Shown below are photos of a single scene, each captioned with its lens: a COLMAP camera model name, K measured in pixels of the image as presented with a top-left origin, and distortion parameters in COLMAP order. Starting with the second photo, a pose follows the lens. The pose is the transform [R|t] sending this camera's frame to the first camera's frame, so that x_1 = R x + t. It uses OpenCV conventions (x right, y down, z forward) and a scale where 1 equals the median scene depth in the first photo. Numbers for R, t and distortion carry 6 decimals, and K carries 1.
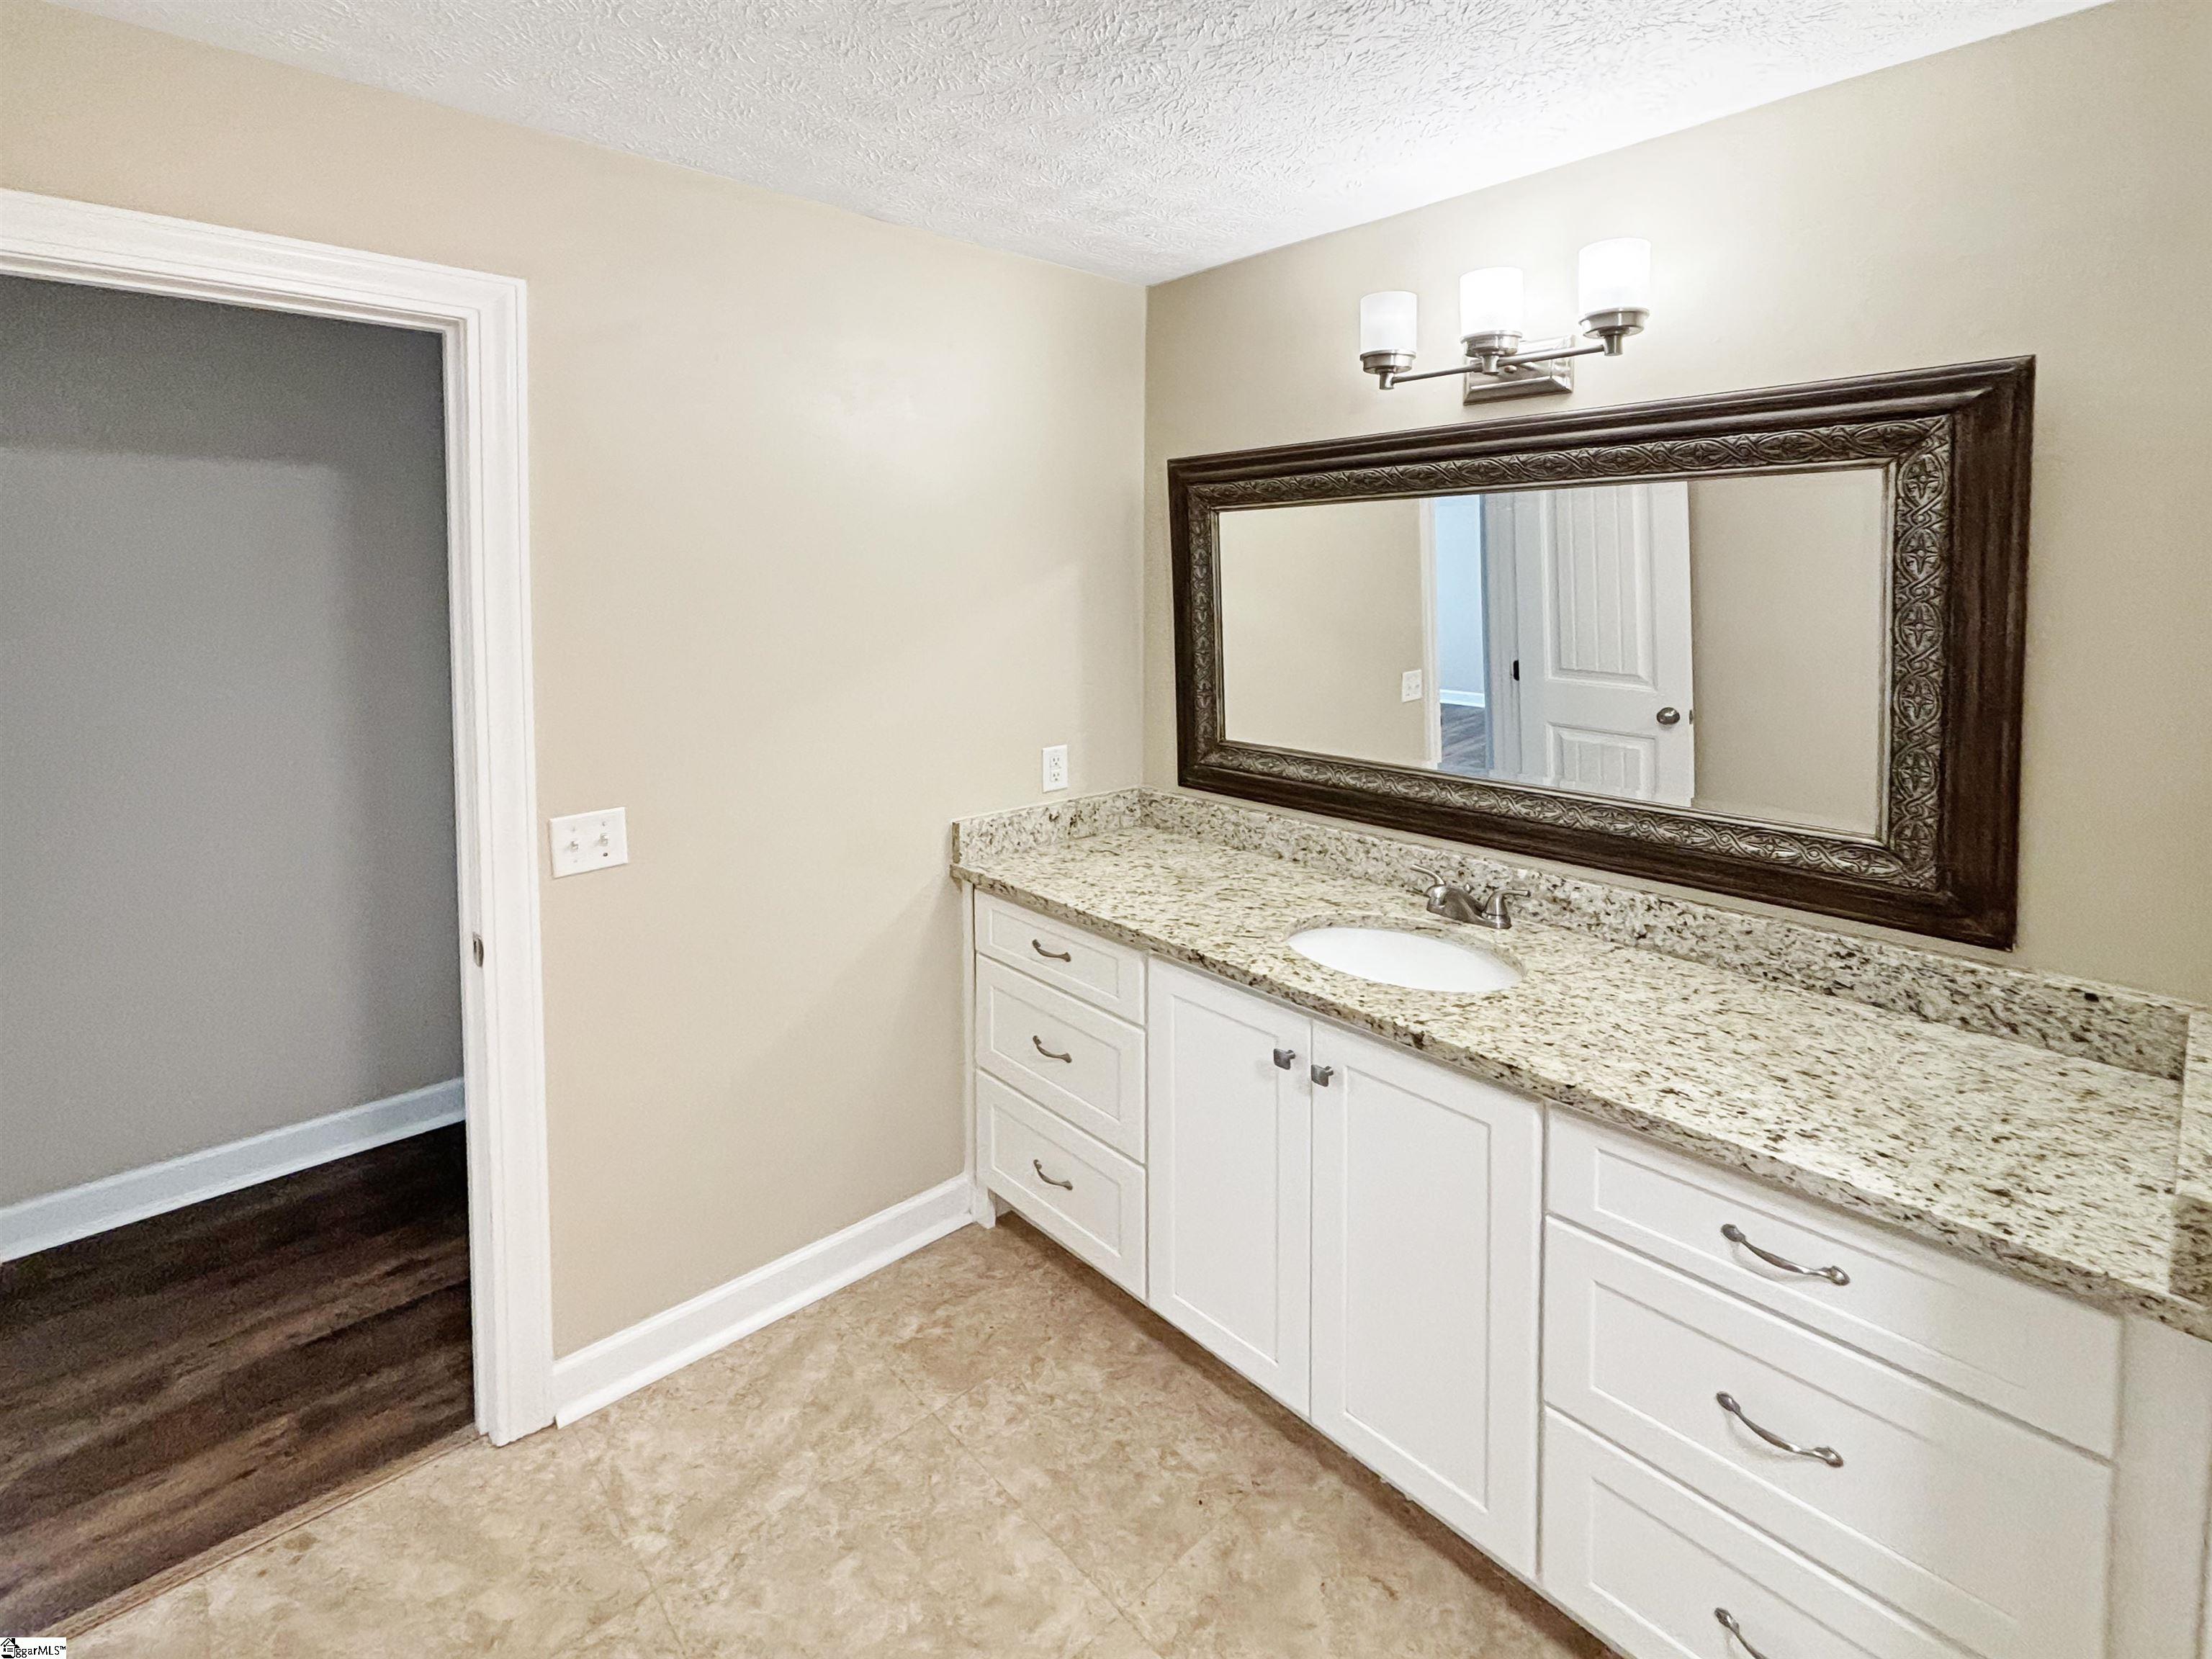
lens RADIAL K [[760.3, 0, 1106.8], [0, 760.3, 691.8], [0, 0, 1]] dist [-0.000416, 0.000019]
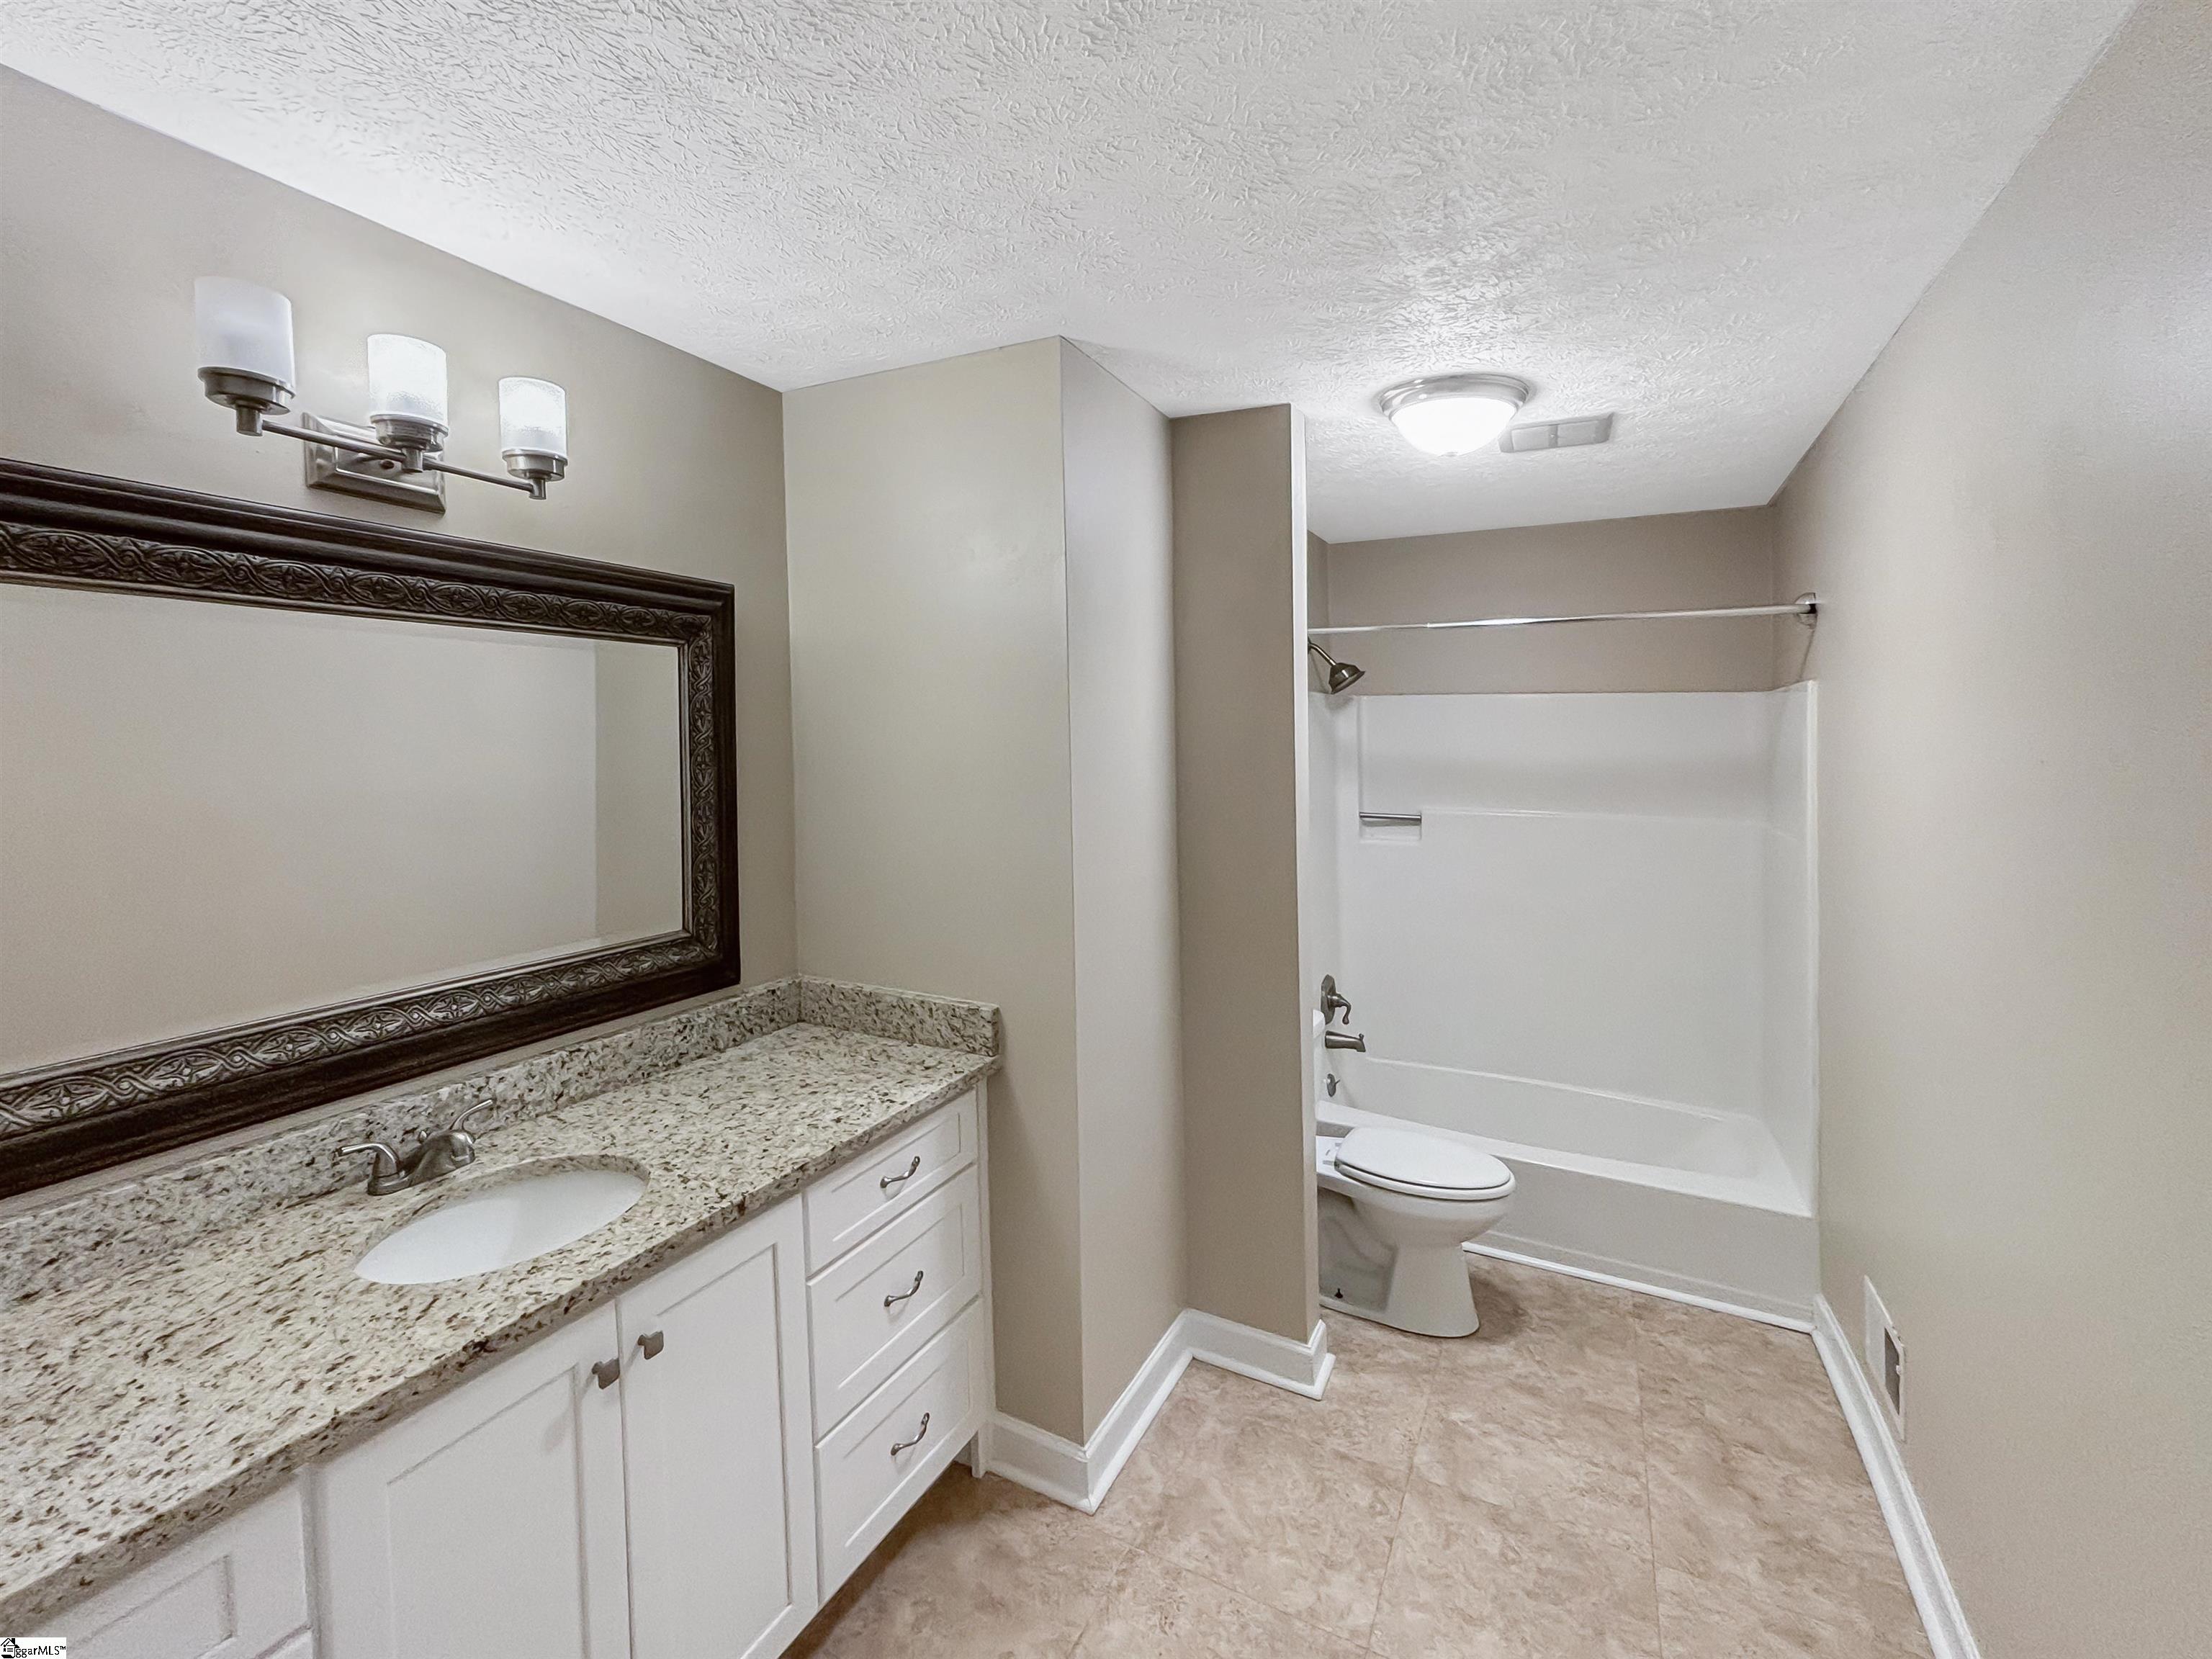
lens RADIAL K [[938.0, 0, 1106.0], [0, 938.0, 829.5], [0, 0, 1]] dist [-0.044493, 0.020593]
pose [[-0.201983, -0.103528, 0.973902, -0.609117], [0.132836, 0.982313, 0.131972, -0.084159], [-0.970339, 0.156025, -0.184658, 0.536603]]
